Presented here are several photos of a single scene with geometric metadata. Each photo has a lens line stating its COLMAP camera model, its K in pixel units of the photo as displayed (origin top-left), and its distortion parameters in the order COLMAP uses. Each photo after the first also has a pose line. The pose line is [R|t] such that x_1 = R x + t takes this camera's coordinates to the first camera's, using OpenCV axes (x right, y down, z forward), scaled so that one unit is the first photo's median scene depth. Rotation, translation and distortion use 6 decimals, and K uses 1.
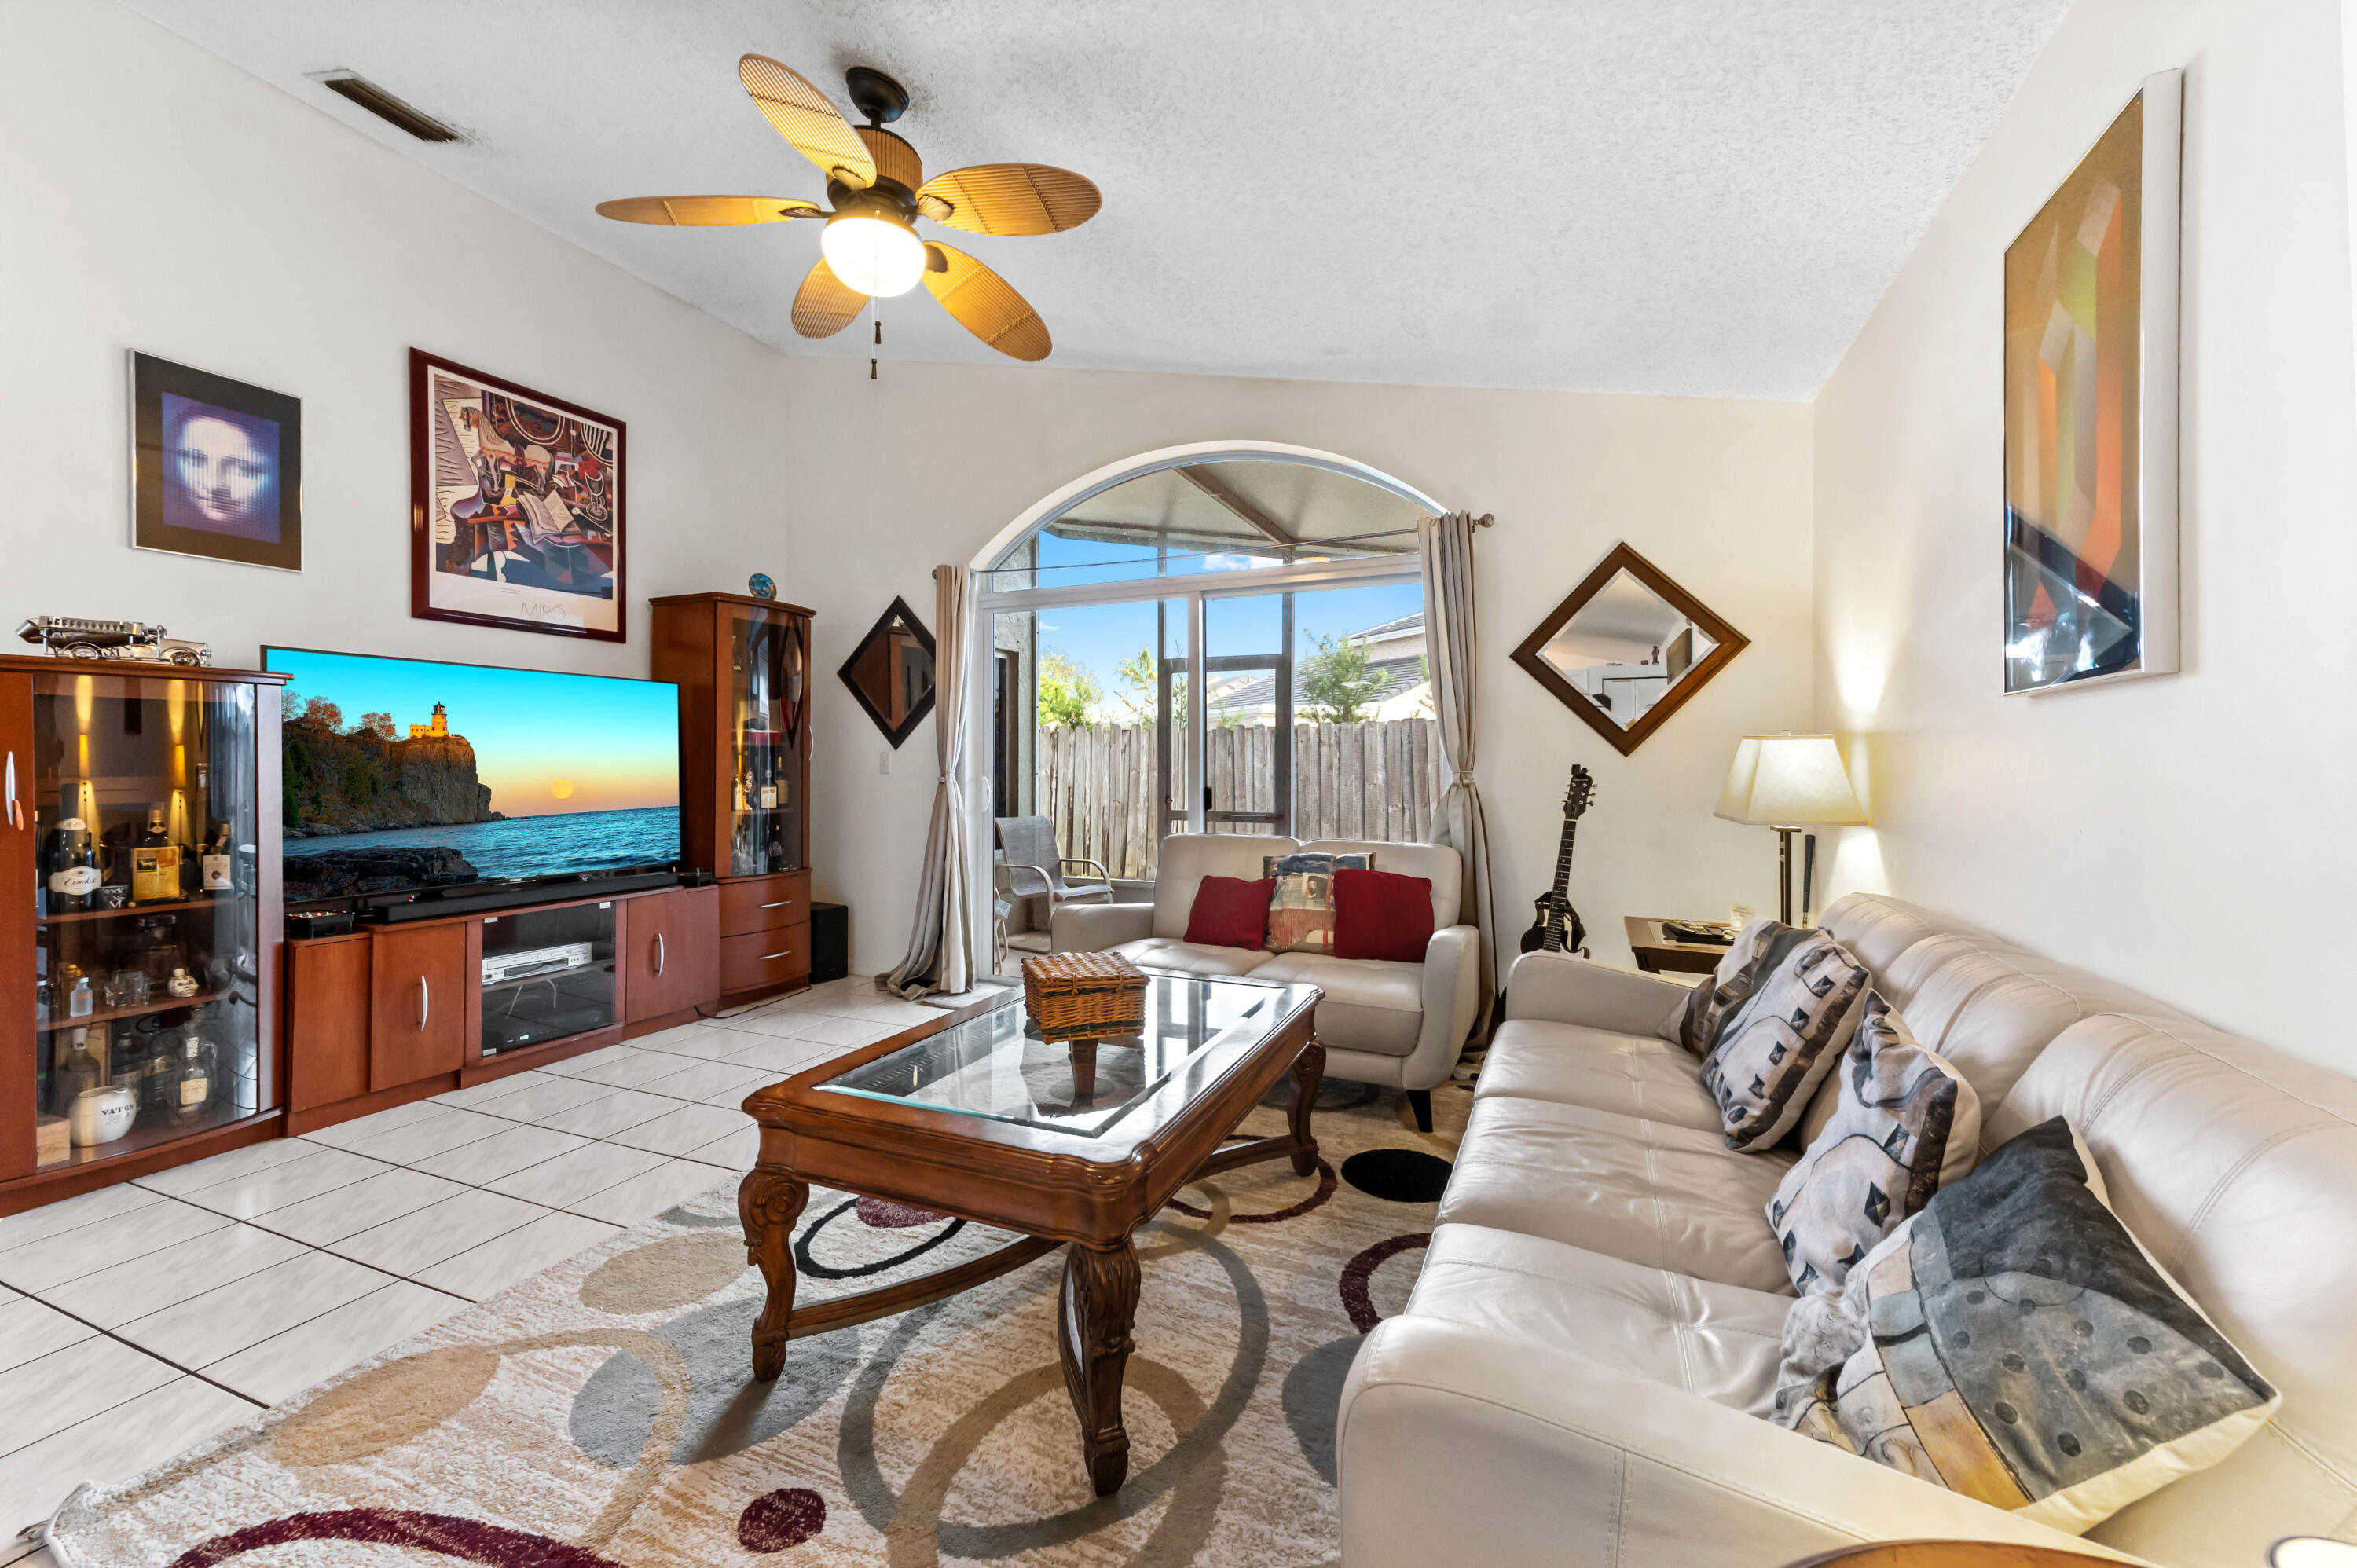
lens RADIAL K [[923.2, 0, 1172.5], [0, 923.2, 762.3], [0, 0, 1]] dist [0.013431, -0.000025]
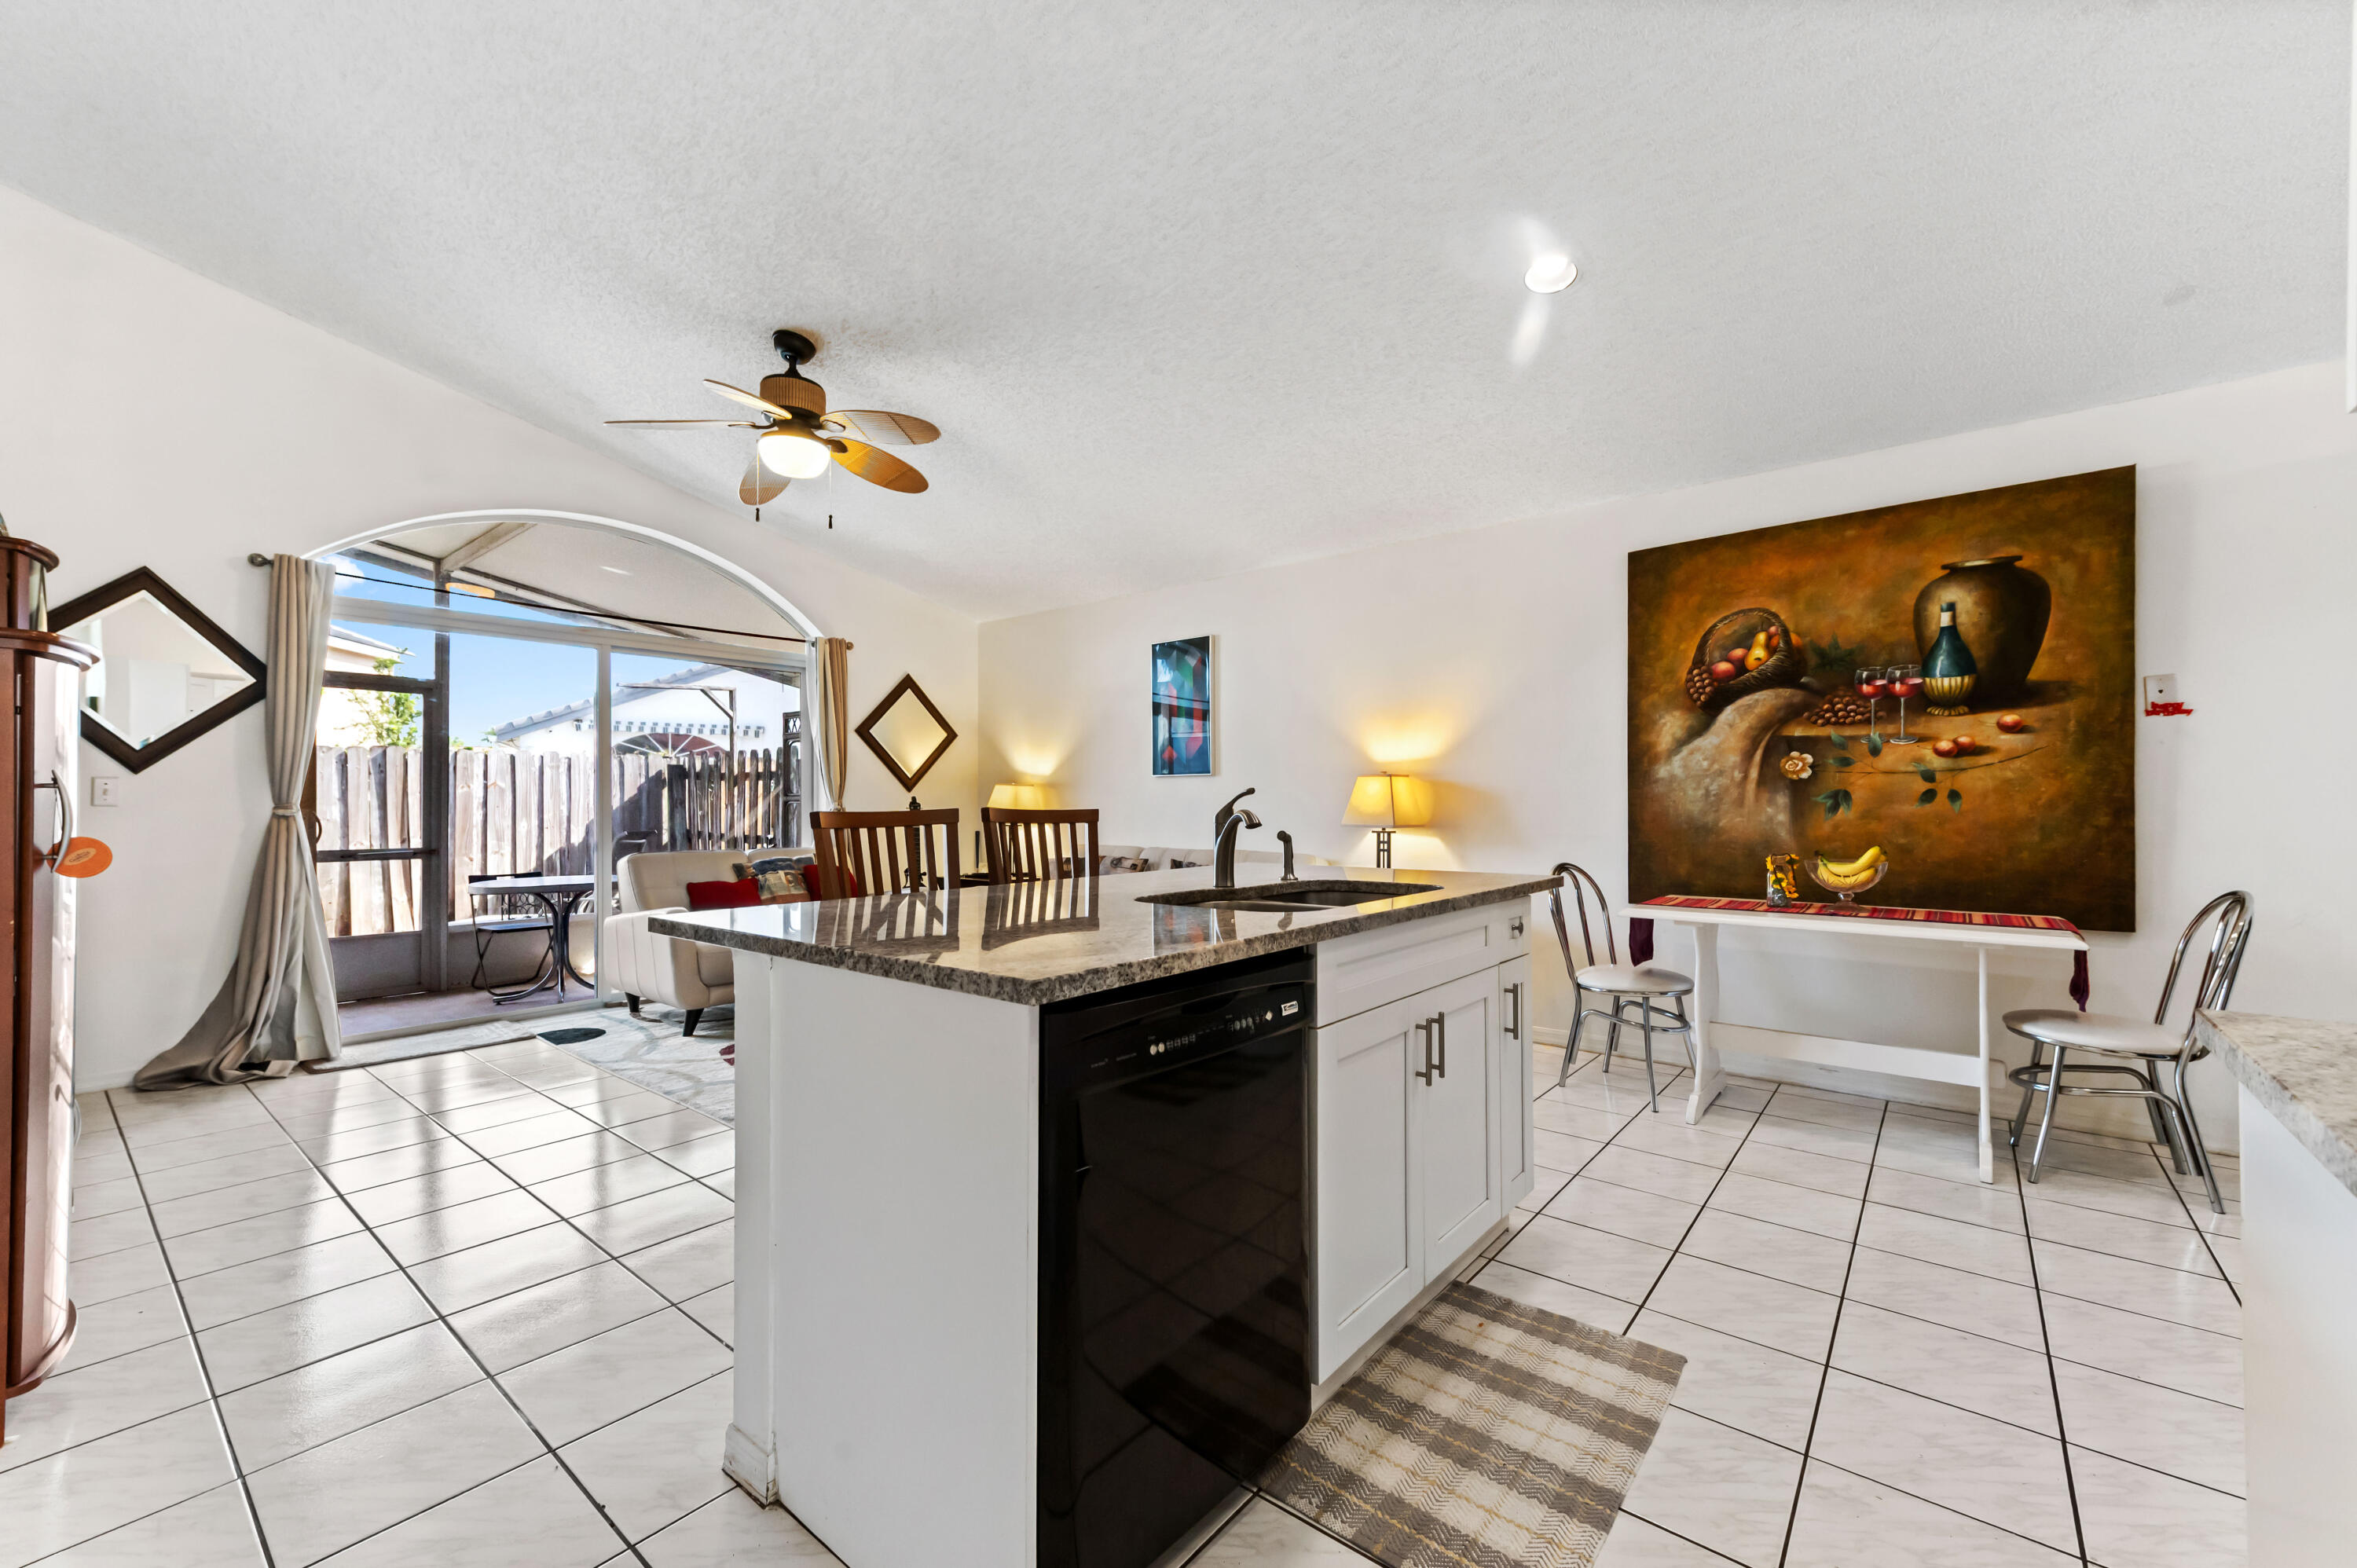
lens RADIAL K [[934.3, 0, 1185.4], [0, 934.3, 803.6], [0, 0, 1]] dist [0.013739, -0.000044]
pose [[0.279634, -0.003420, 0.960101, -1.091178], [-0.003041, 0.999985, 0.004447, 0.005607], [-0.960102, -0.004164, 0.279619, -0.027698]]
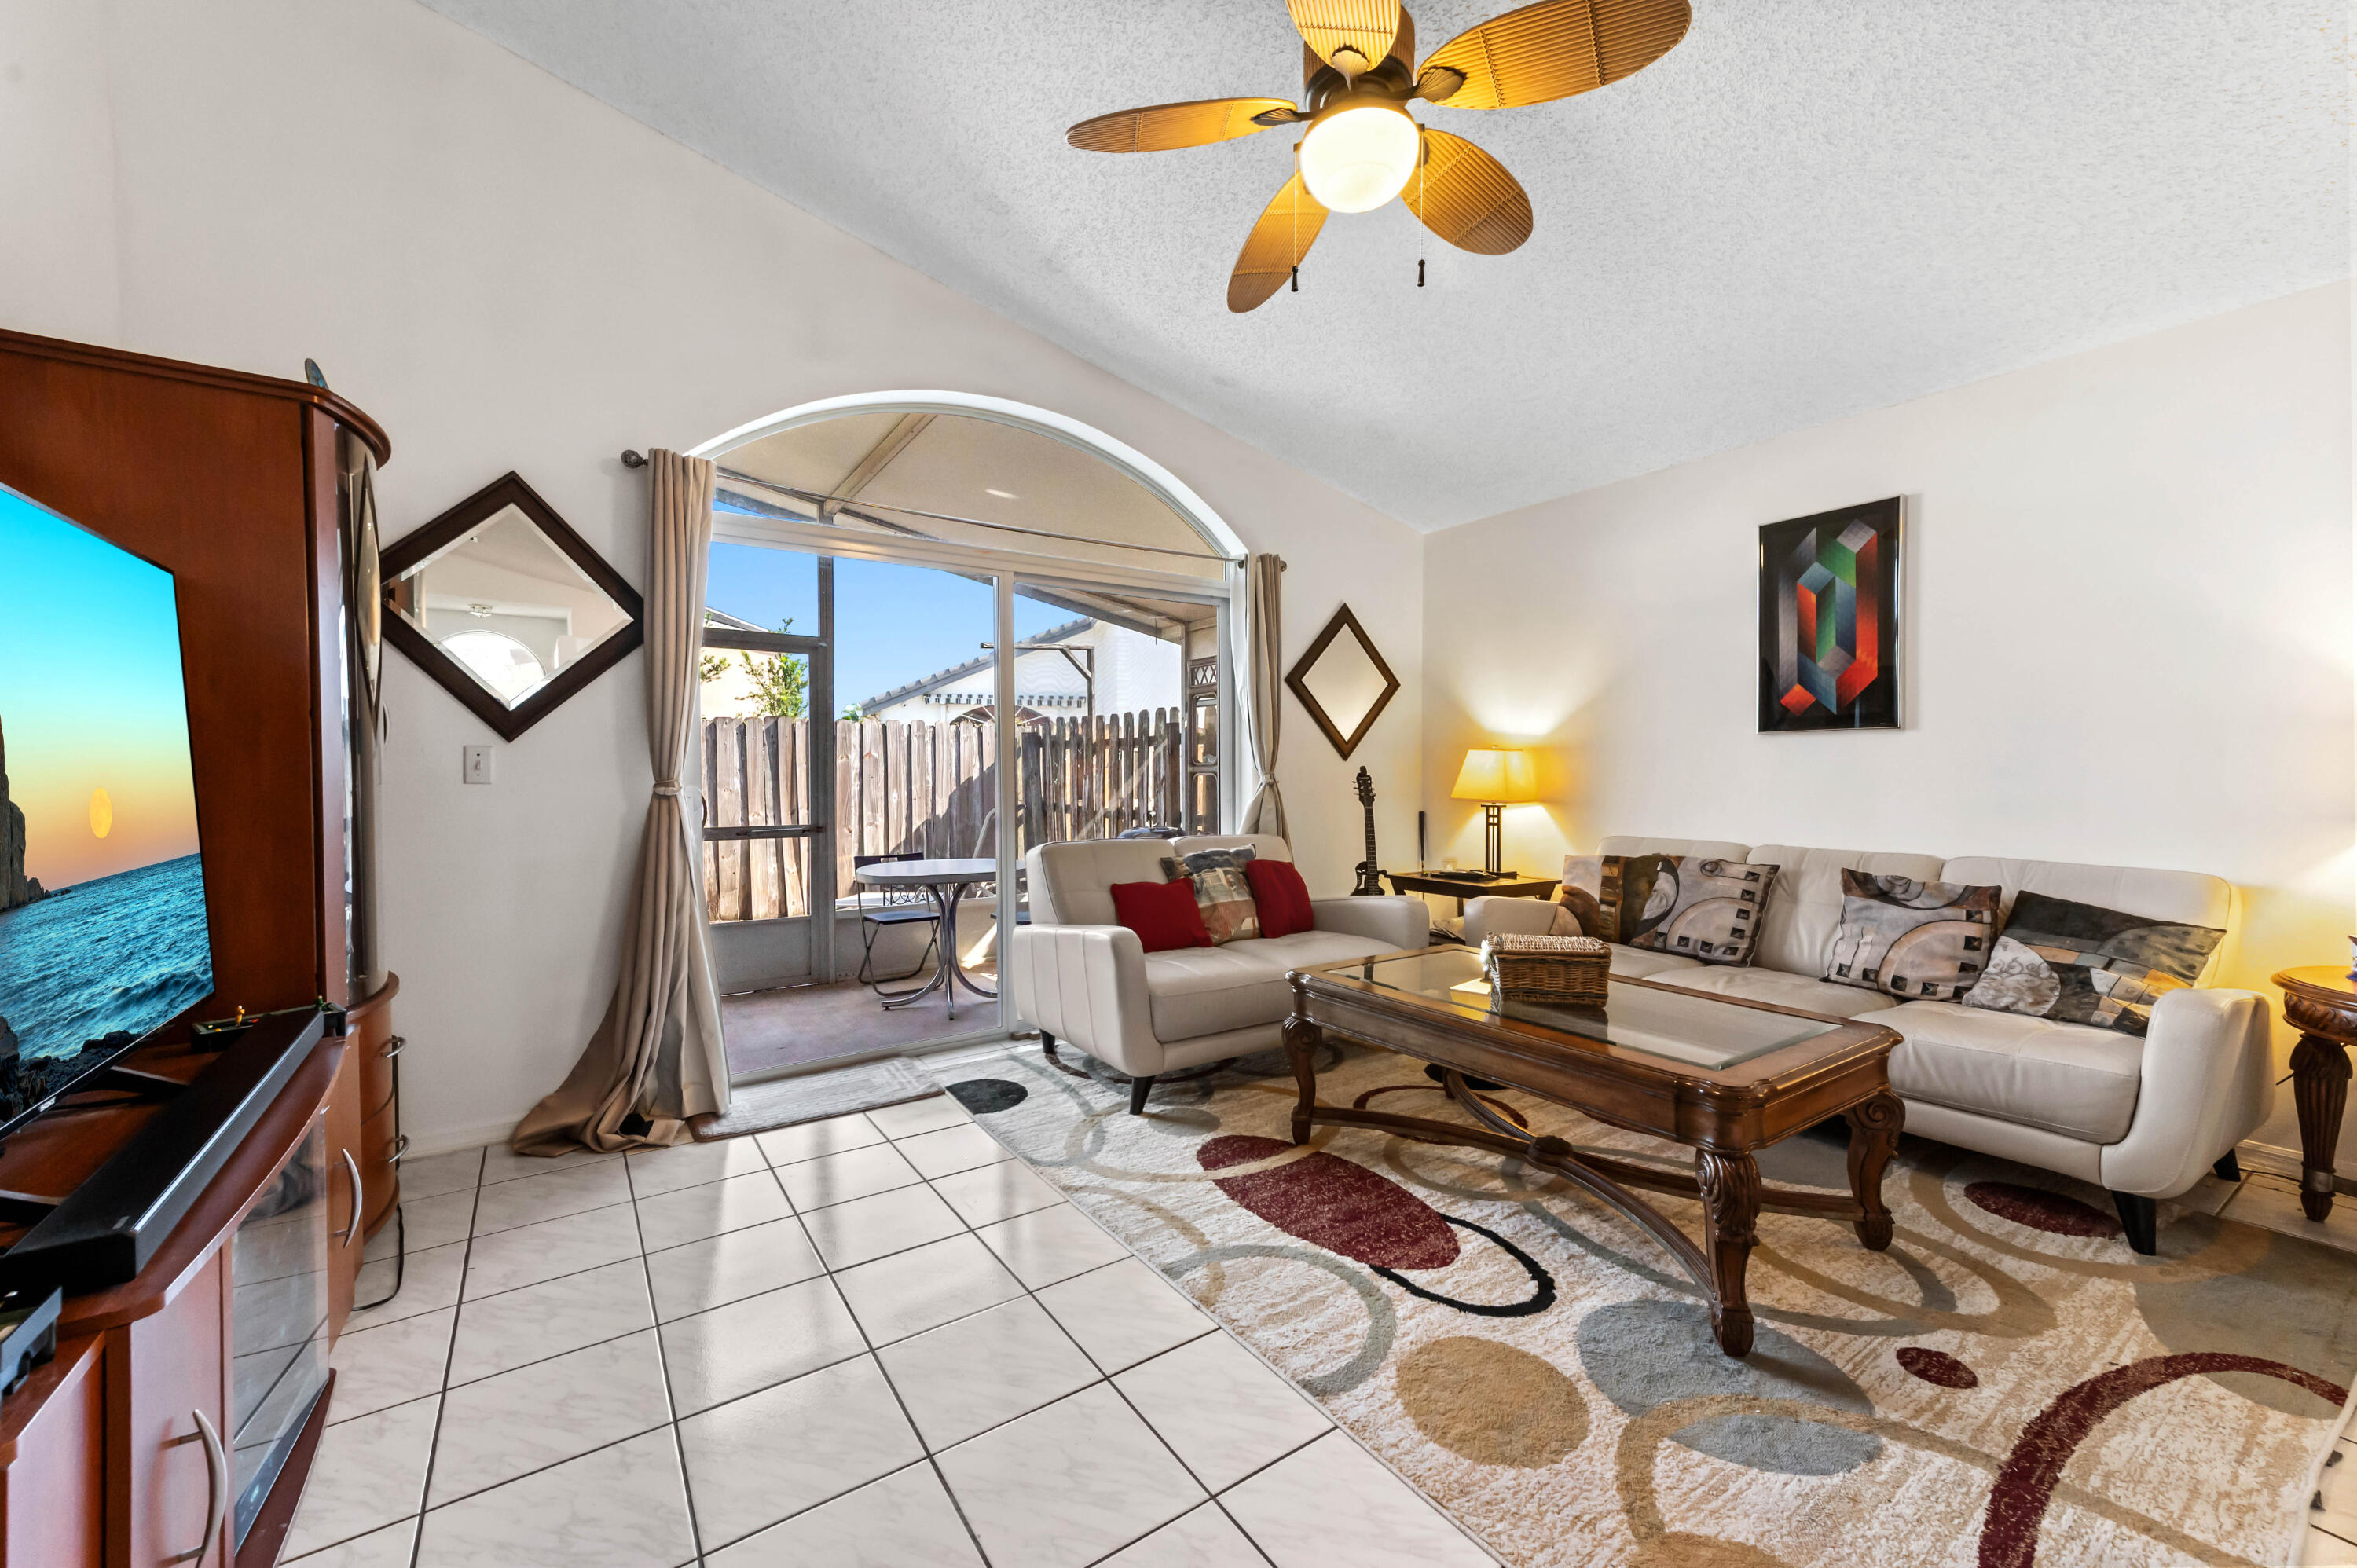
lens RADIAL K [[916.7, 0, 1183.2], [0, 916.7, 795.9], [0, 0, 1]] dist [0.008589, -0.000119]
pose [[0.542099, -0.027216, 0.839874, -0.763631], [0.000386, 0.999483, 0.032138, 0.001895], [-0.840314, -0.017098, 0.541830, 0.457495]]
